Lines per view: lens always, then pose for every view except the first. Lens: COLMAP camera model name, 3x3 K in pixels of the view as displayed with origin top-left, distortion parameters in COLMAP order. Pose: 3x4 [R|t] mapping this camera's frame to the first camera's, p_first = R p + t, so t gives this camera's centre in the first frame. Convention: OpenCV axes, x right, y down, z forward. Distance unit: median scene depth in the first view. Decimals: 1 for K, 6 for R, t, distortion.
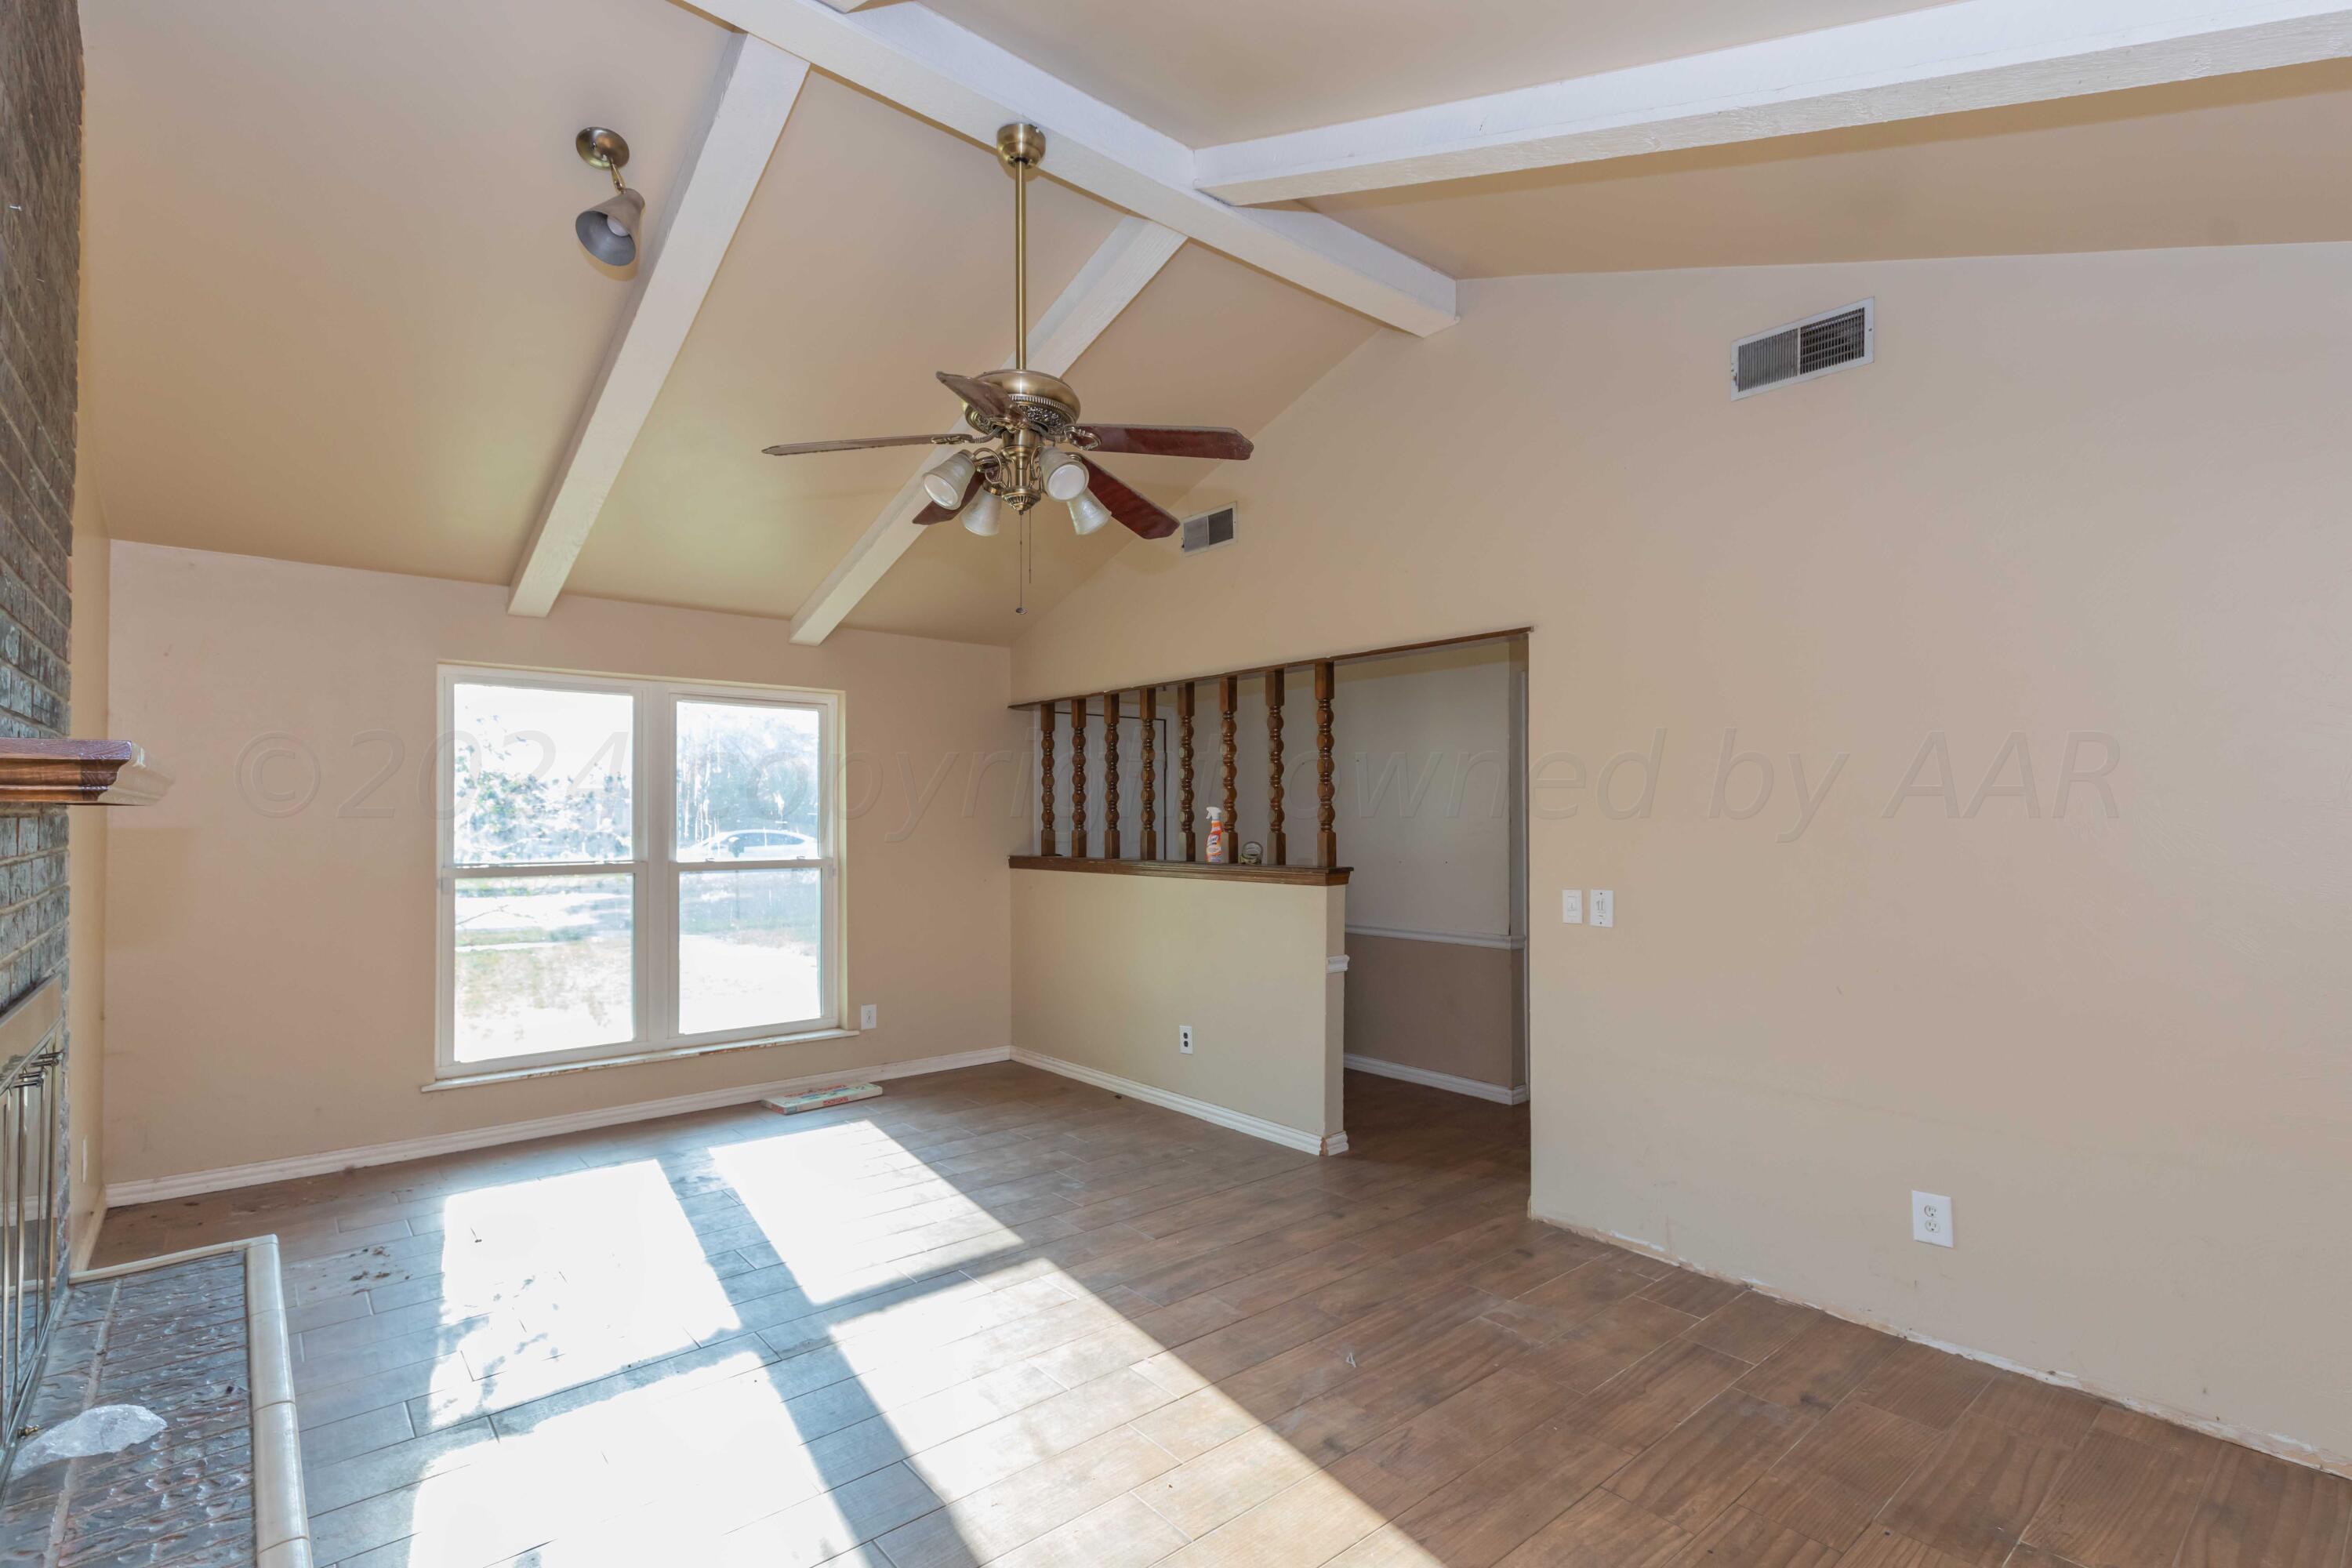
lens RADIAL K [[1091.1, 0, 1183.5], [0, 1091.1, 819.6], [0, 0, 1]] dist [0.014758, -0.000028]
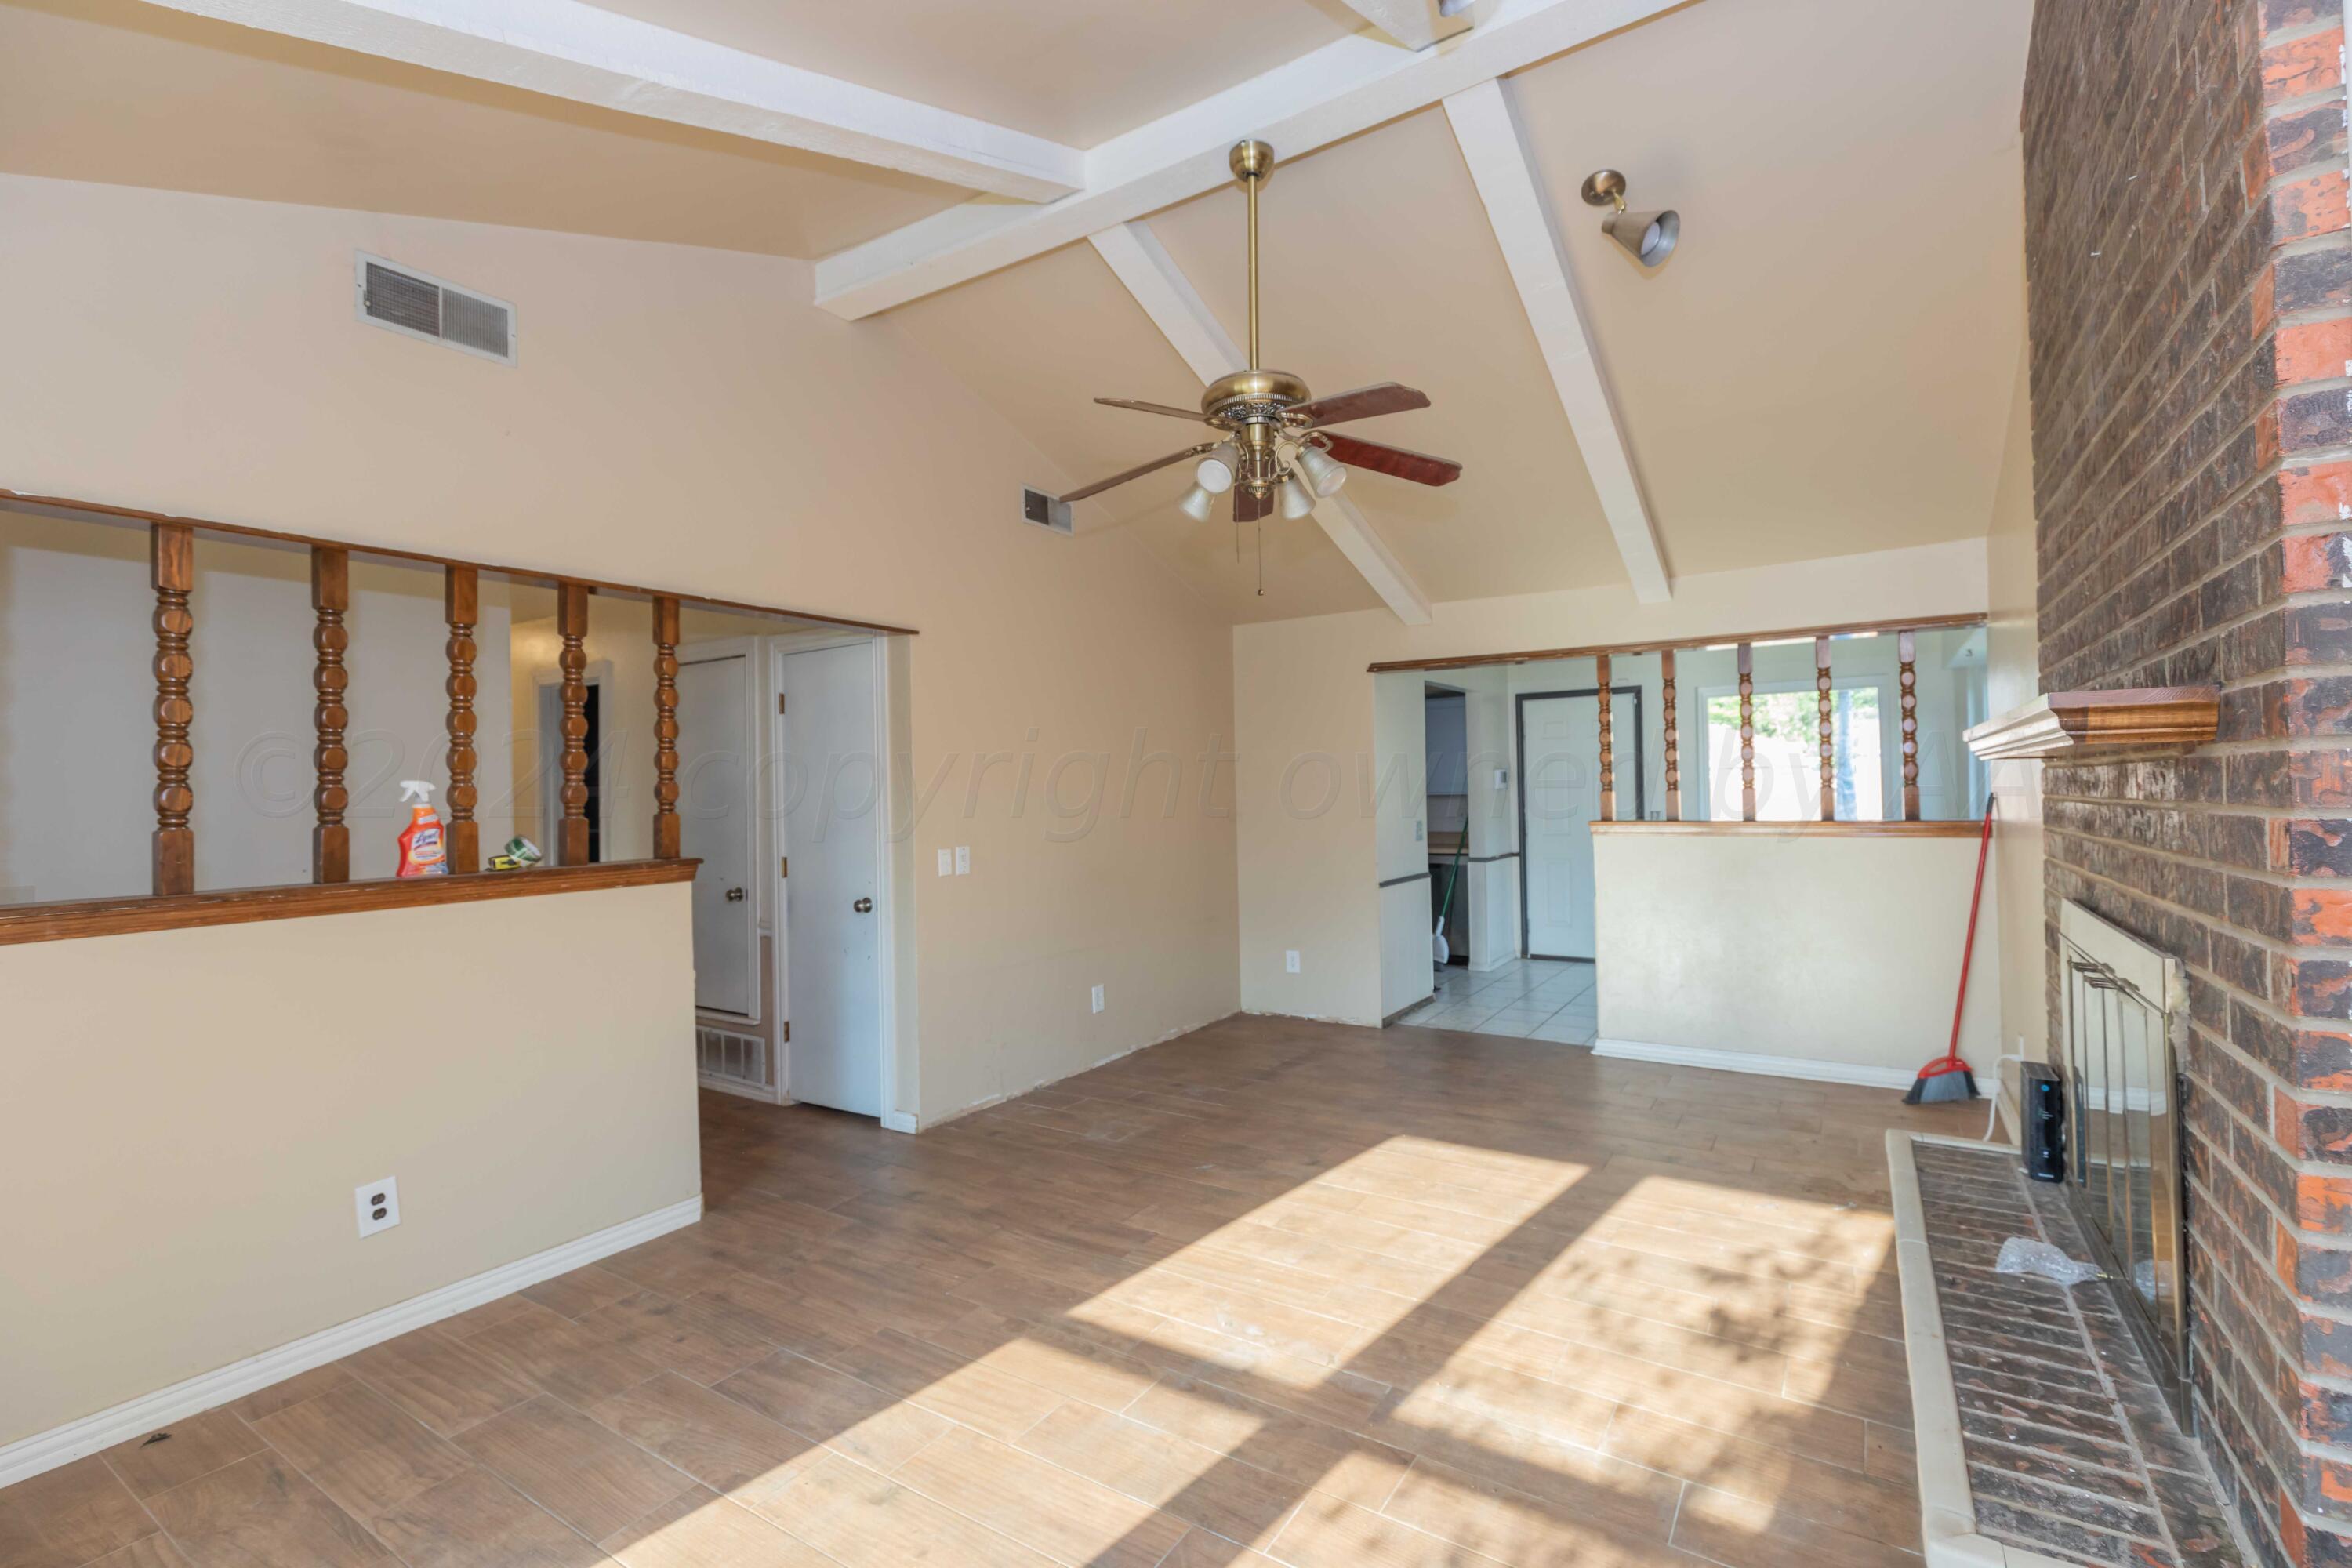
lens RADIAL K [[1035.7, 0, 1225.6], [0, 1035.7, 783.7], [0, 0, 1]] dist [0.000776, -0.000216]
pose [[-0.308894, 0.010758, 0.951036, -0.844933], [0.018337, 0.999818, -0.005354, 0.001371], [-0.950920, 0.015786, -0.309035, 1.024489]]
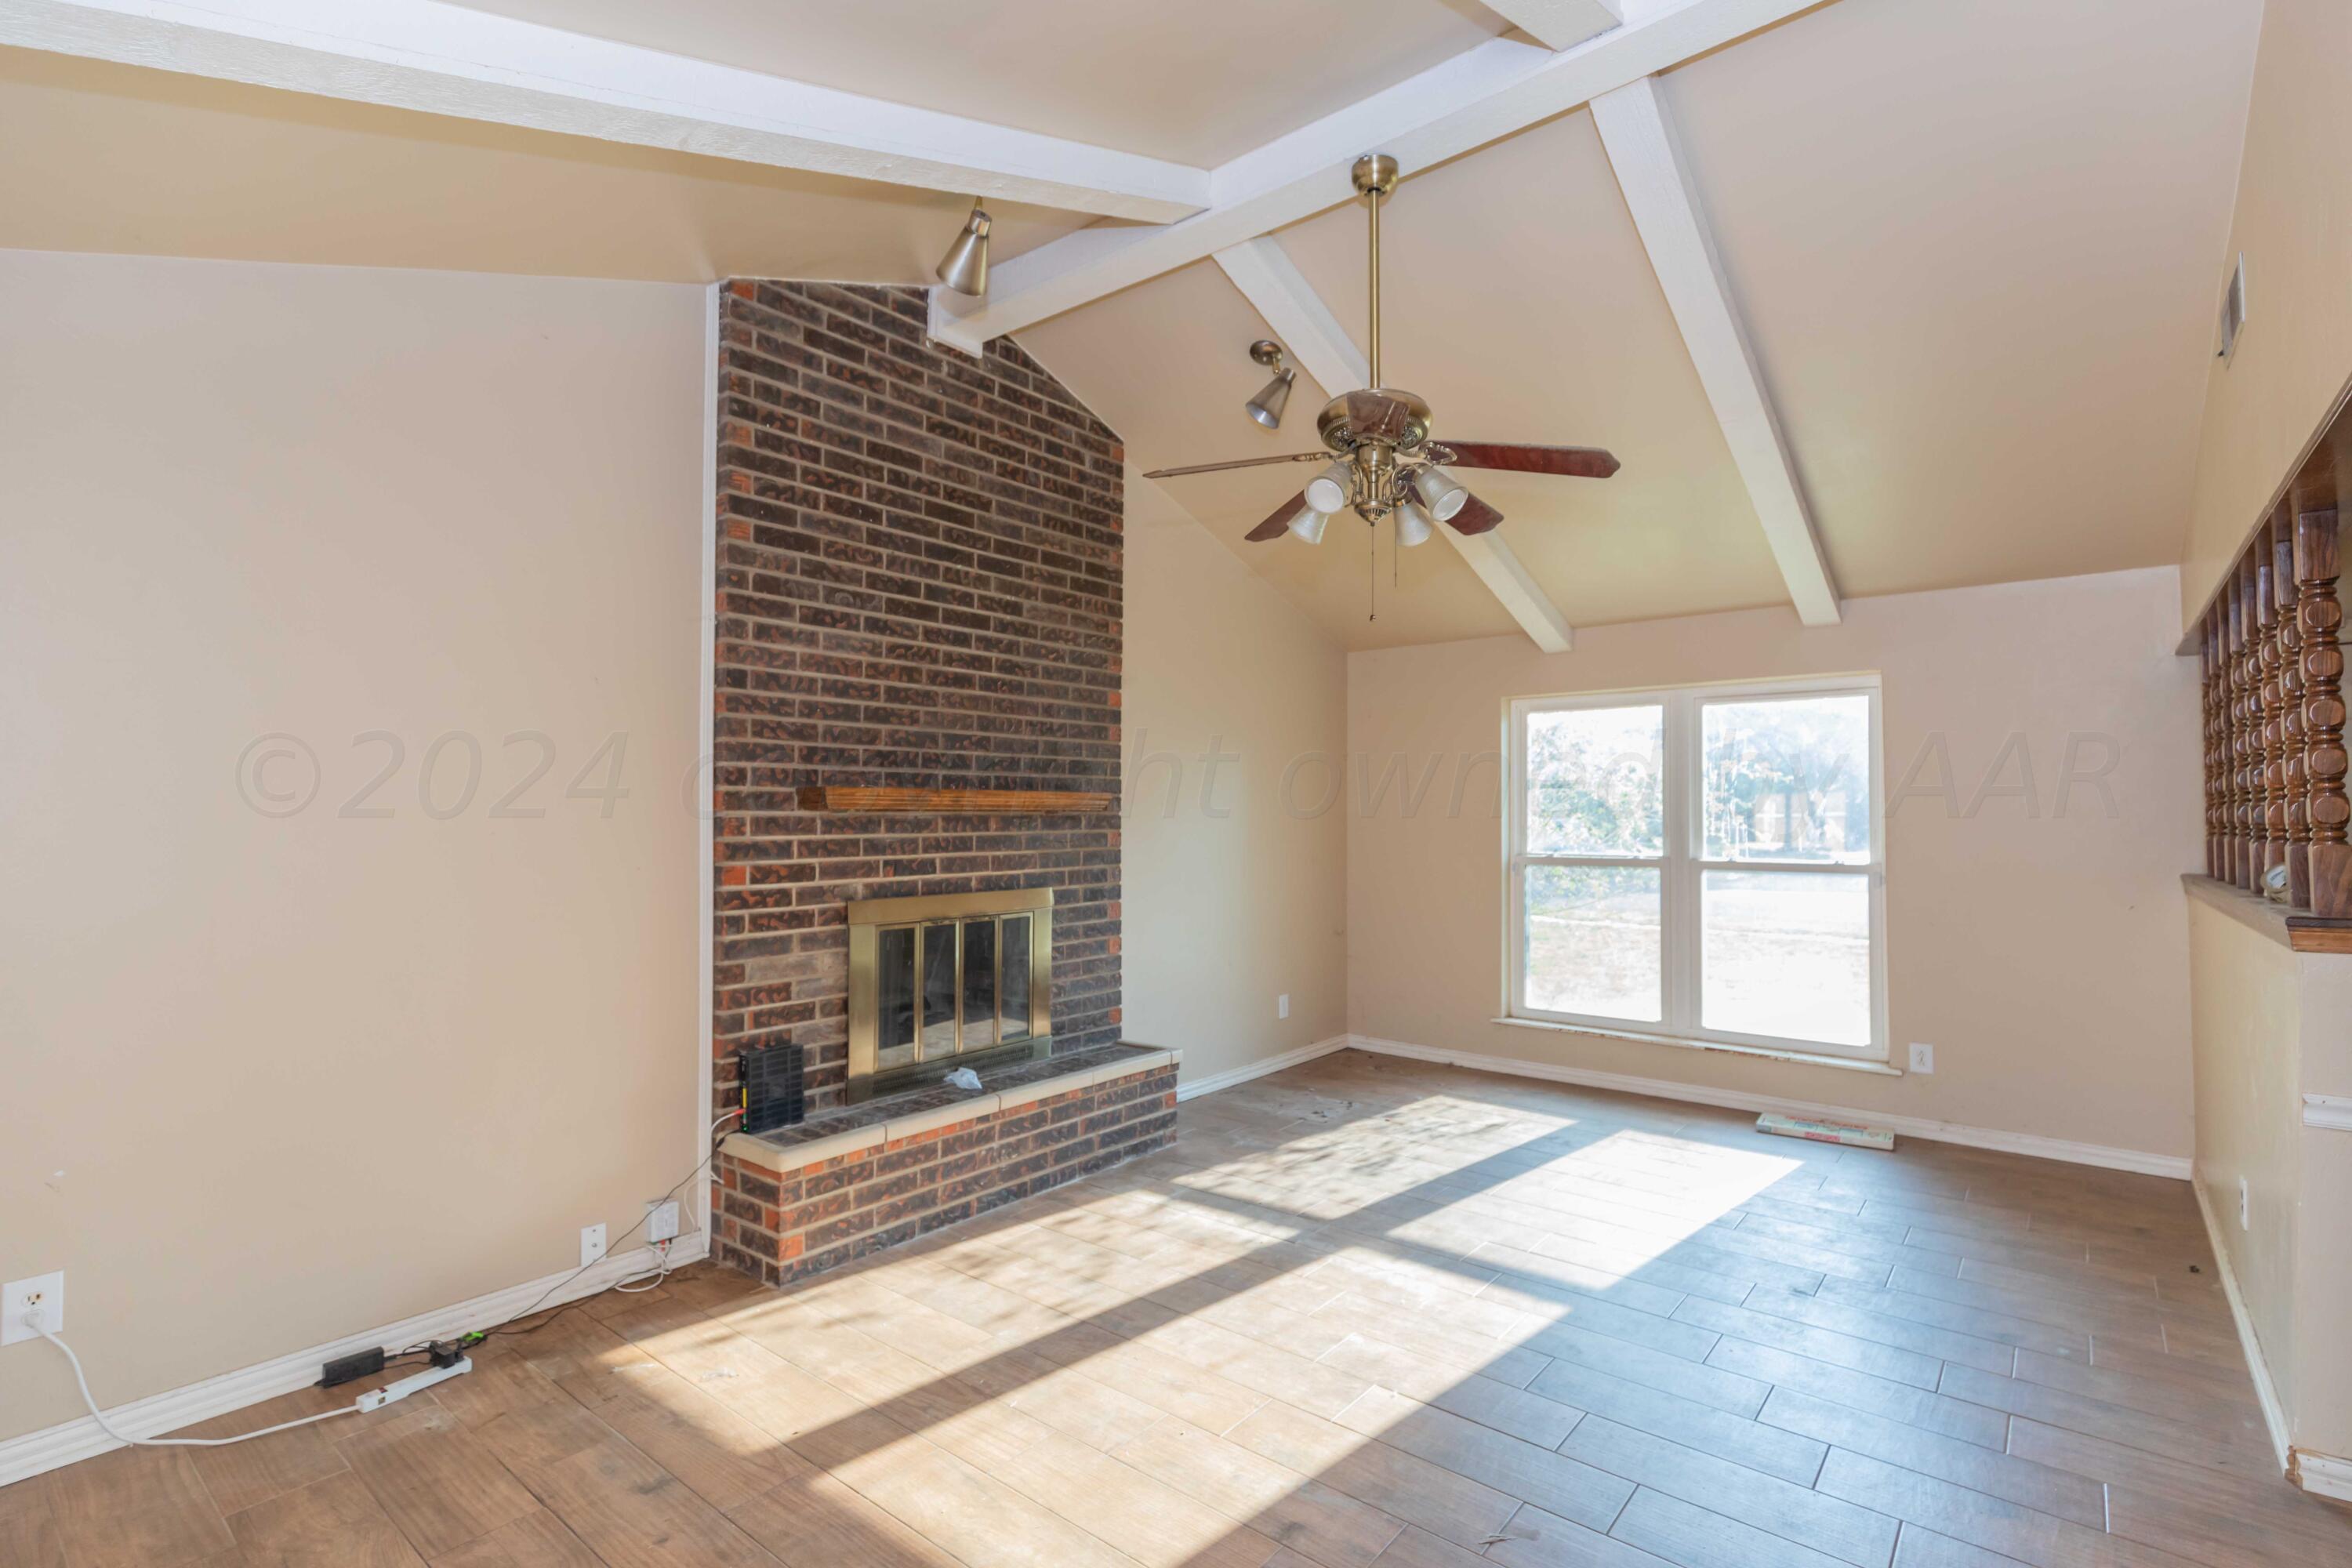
lens RADIAL K [[1071.4, 0, 1217.5], [0, 1071.4, 811.7], [0, 0, 1]] dist [0.002656, 0.000156]
pose [[0.198329, -0.008547, -0.980098, 0.619771], [0.000742, 0.999963, -0.008570, 0.001809], [0.980135, 0.000972, 0.198328, 0.492198]]
